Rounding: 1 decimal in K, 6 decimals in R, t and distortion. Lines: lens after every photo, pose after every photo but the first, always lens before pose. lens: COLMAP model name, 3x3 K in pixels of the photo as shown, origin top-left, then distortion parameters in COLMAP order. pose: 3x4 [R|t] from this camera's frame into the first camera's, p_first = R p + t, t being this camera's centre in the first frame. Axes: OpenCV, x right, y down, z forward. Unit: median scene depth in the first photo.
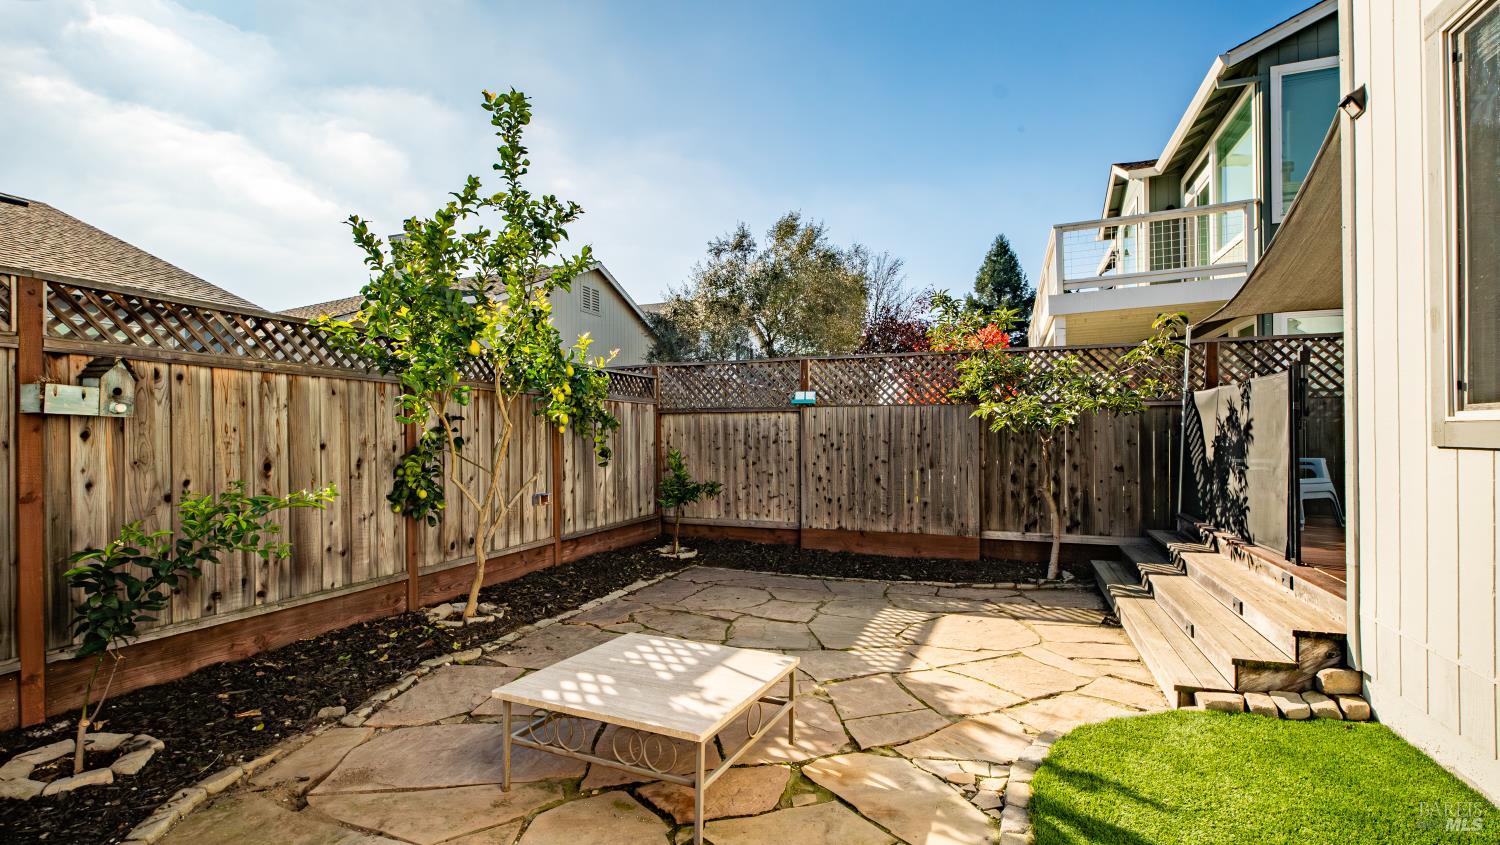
lens RADIAL K [[676.6, 0, 741.0], [0, 676.6, 431.3], [0, 0, 1]] dist [0.008922, -0.002624]
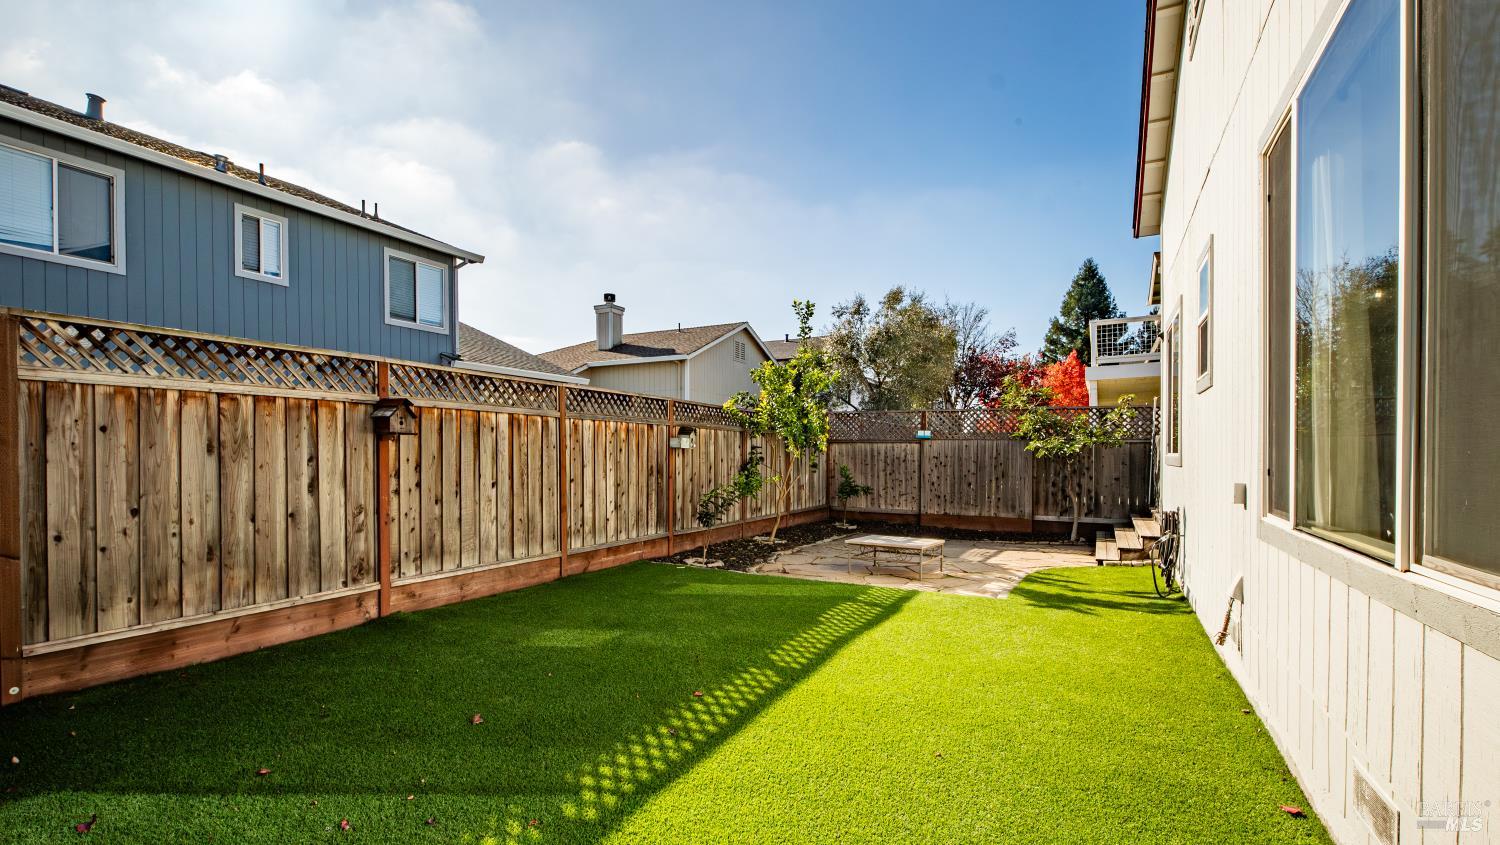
lens RADIAL K [[676.6, 0, 728.6], [0, 676.6, 463.9], [0, 0, 1]] dist [0.008922, -0.002624]
pose [[0.991968, 0.011960, -0.125922, -0.183206], [-0.009362, 0.999731, 0.021206, -0.009113], [0.126142, -0.019856, 0.991813, -0.755834]]
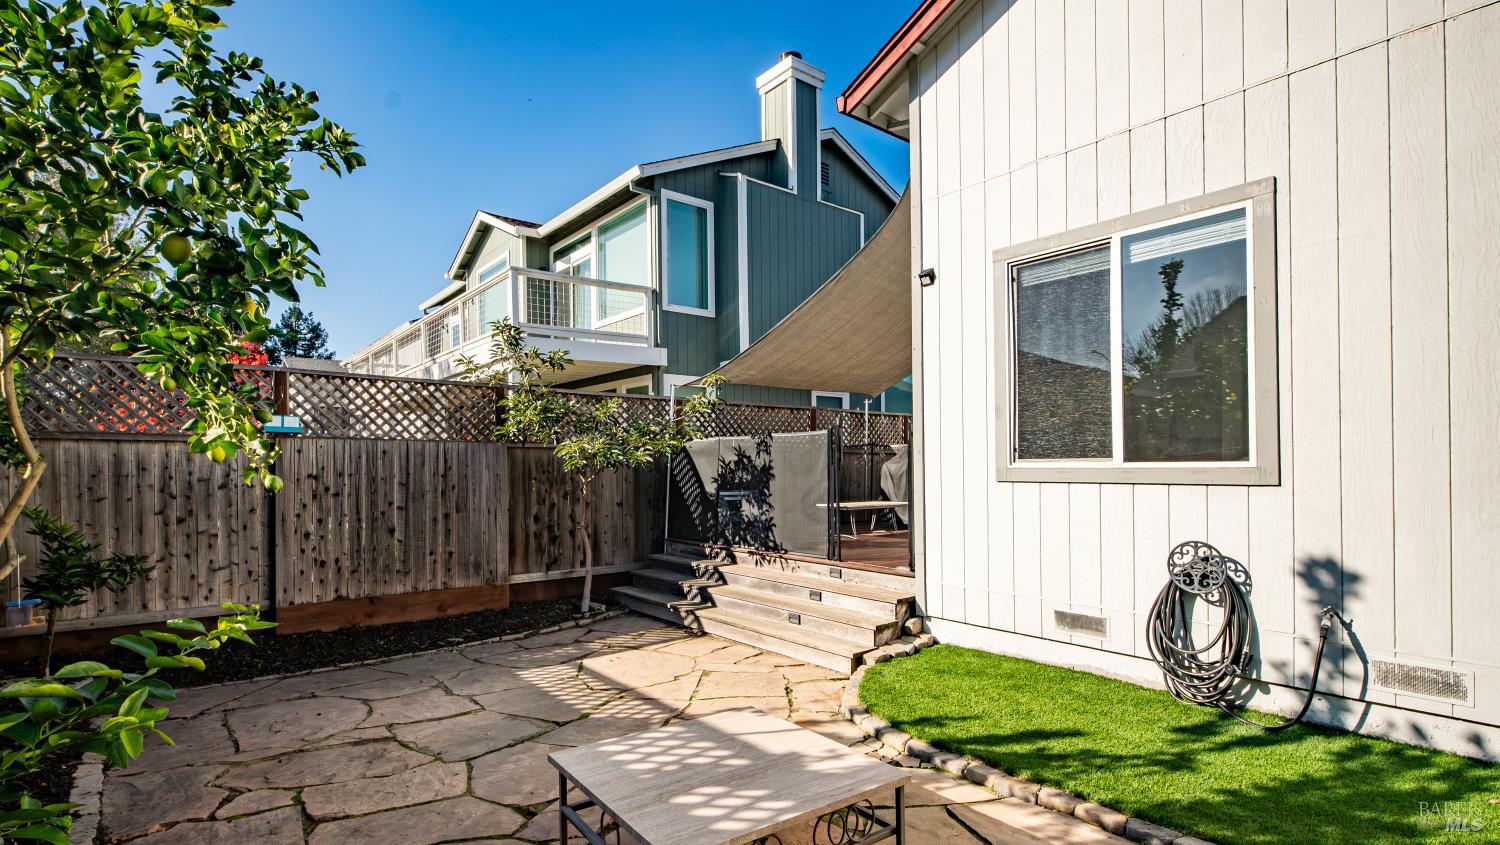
lens RADIAL K [[715.5, 0, 742.8], [0, 715.5, 460.5], [0, 0, 1]] dist [0.009588, -0.001060]
pose [[0.501709, 0.011386, 0.864962, -0.345543], [-0.001222, 0.999922, -0.012454, -0.002794], [-0.865036, 0.005191, 0.501683, 0.208410]]
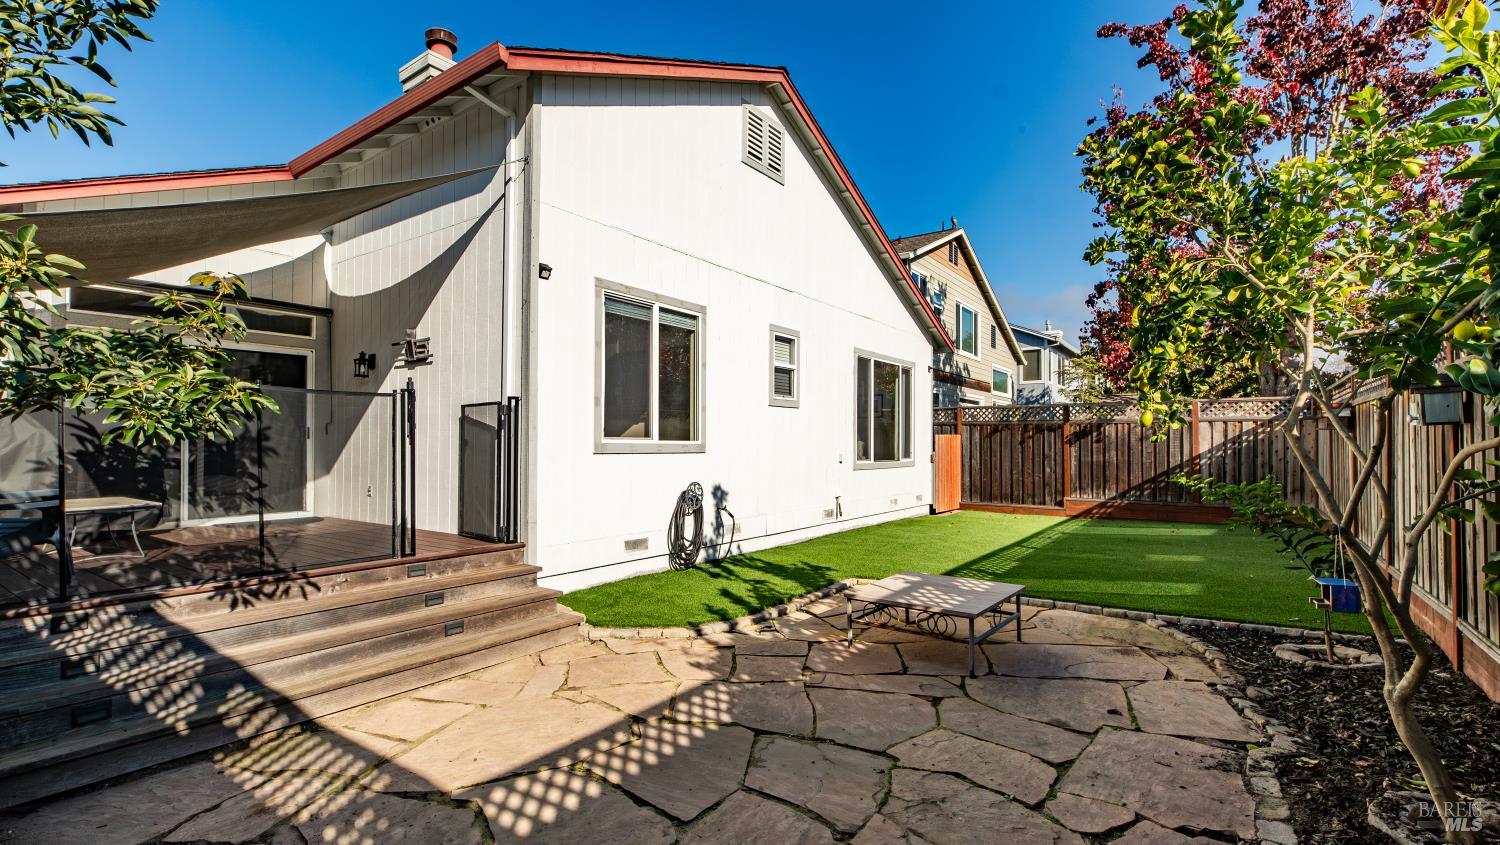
lens RADIAL K [[676.6, 0, 737.9], [0, 676.6, 433.8], [0, 0, 1]] dist [0.008922, -0.002624]
pose [[-0.966125, 0.014444, 0.257671, -0.034734], [0.007660, 0.999598, -0.027310, 0.007002], [-0.257962, -0.024411, -0.965847, 1.068818]]
